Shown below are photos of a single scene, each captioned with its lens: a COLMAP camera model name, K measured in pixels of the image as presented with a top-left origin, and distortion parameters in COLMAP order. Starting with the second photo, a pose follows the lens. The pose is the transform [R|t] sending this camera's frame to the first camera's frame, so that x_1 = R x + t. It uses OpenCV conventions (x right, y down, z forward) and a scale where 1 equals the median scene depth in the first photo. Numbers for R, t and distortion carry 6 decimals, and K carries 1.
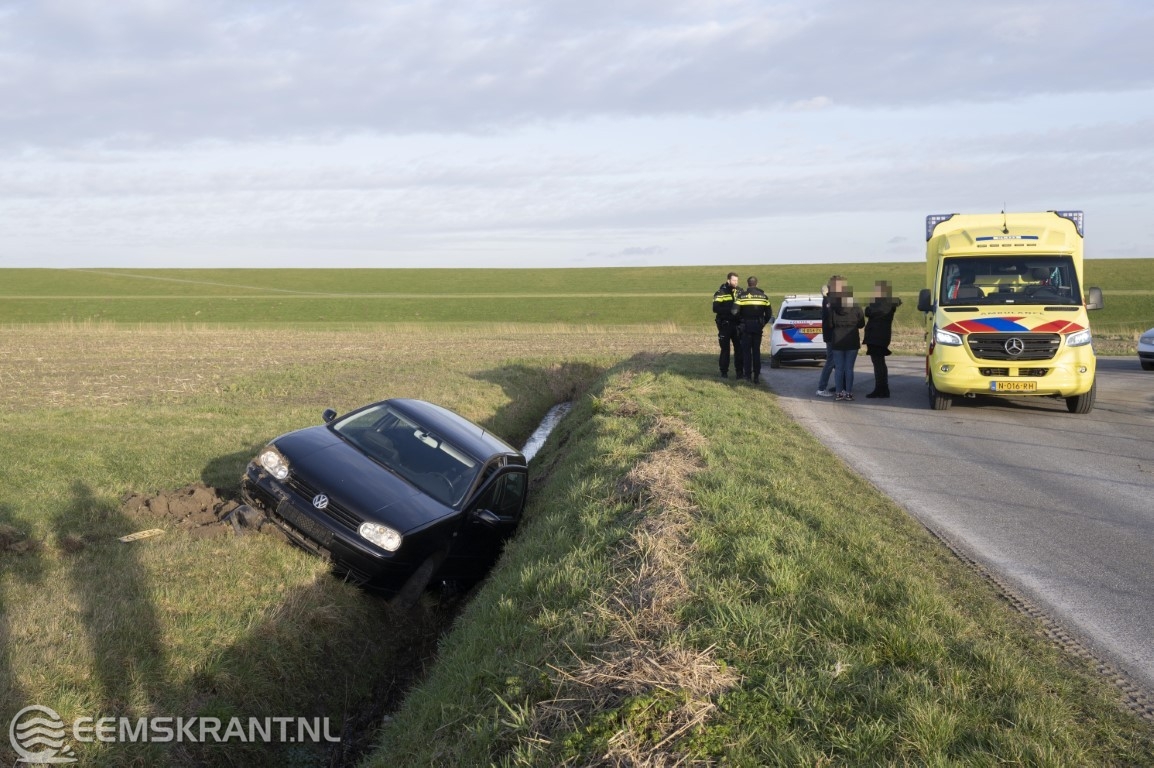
lens RADIAL K [[1191.1, 0, 577.2], [0, 1191.1, 327.2], [0, 0, 1]] dist [-0.014809, 0.000000]
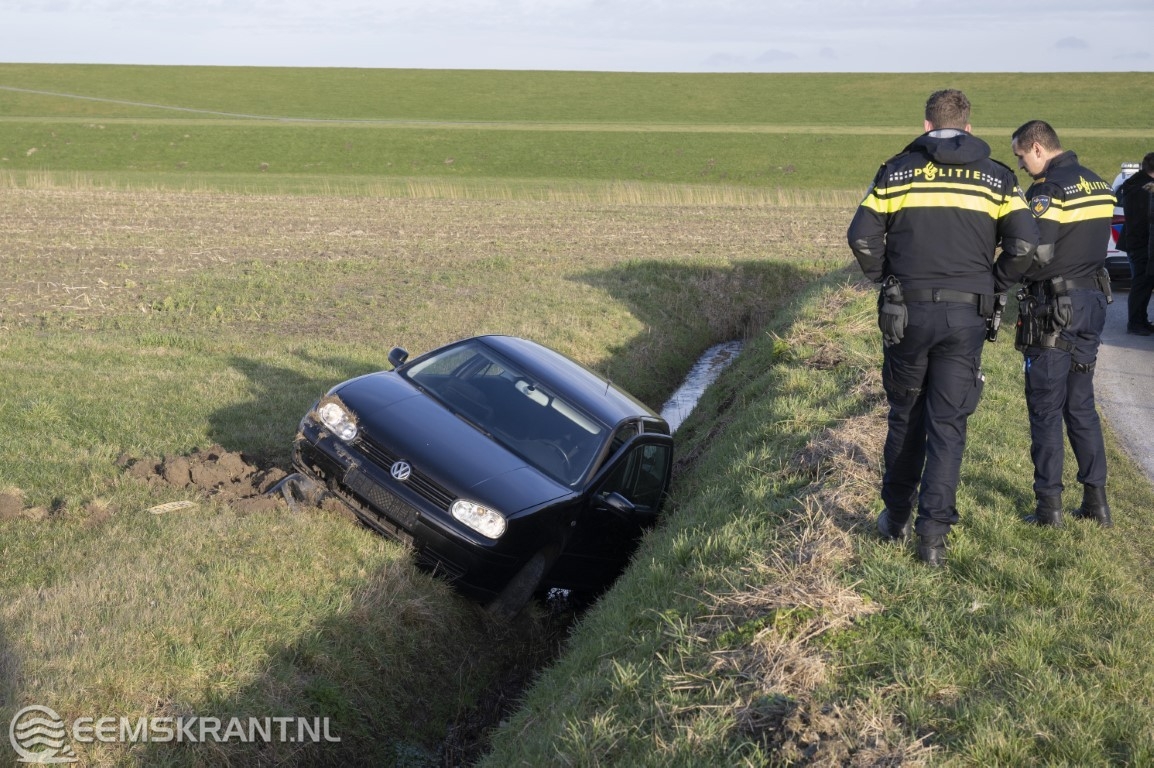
lens RADIAL K [[2339.9, 0, 572.8], [0, 2339.9, 385.8], [0, 0, 1]] dist [0.011874, 0.000000]
pose [[0.996708, 0.025183, -0.077062, 0.004984], [-0.018638, 0.996249, 0.084497, -0.028167], [0.078901, -0.082783, 0.993439, -0.376035]]
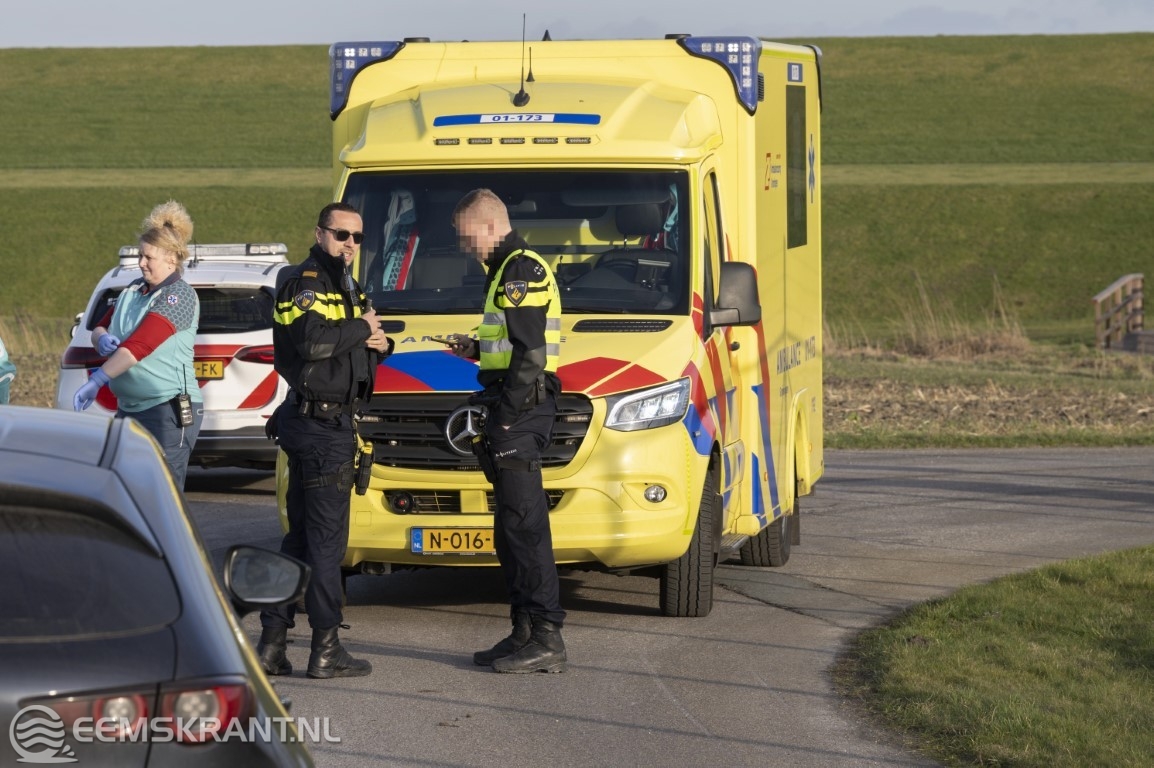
lens RADIAL K [[5323.3, 0, 576.2], [0, 5323.3, 383.8], [0, 0, 1]] dist [0.245727, 0.000000]
pose [[0.984463, -0.008789, 0.175373, 0.146910], [0.006680, 0.999898, 0.012613, -0.023957], [-0.175466, -0.011246, 0.984421, -0.780603]]
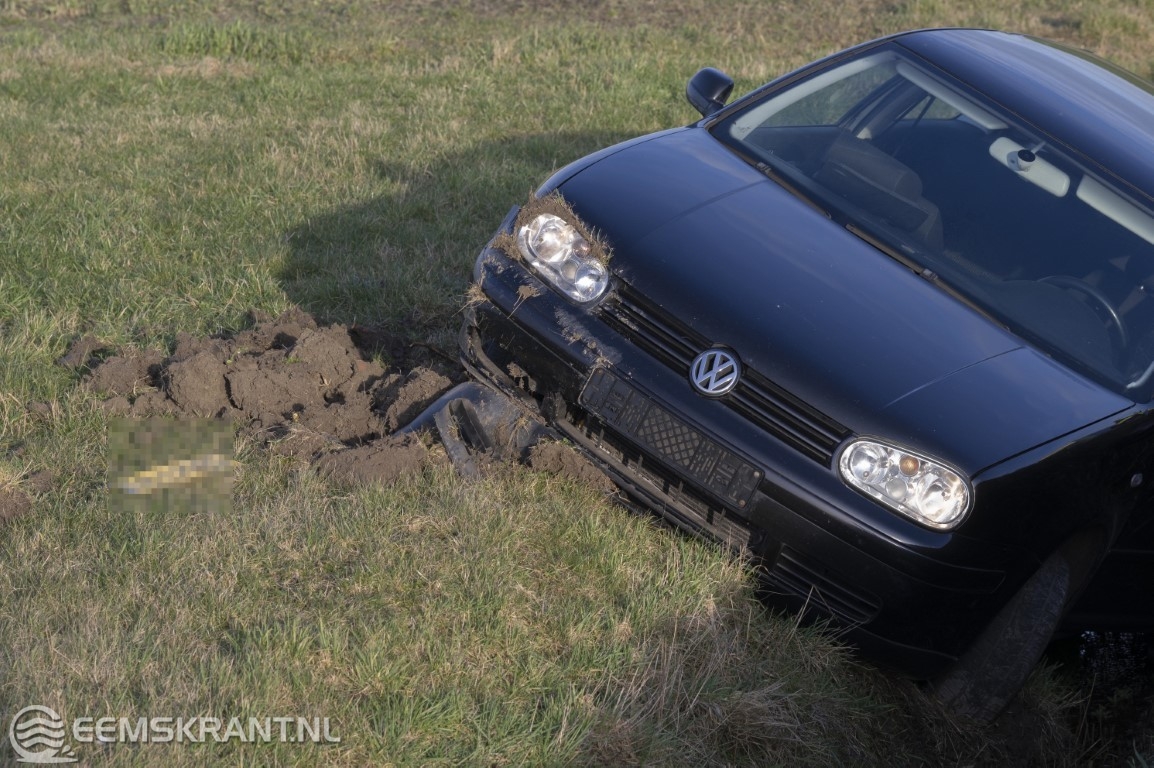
lens RADIAL K [[4972.1, 0, 578.5], [0, 4972.1, 380.0], [0, 0, 1]] dist [0.078189, 0.000000]
pose [[0.981496, 0.003744, -0.191446, 0.000895], [0.024348, 0.989253, 0.144173, -0.034474], [0.189928, -0.146166, 0.970857, -0.233272]]
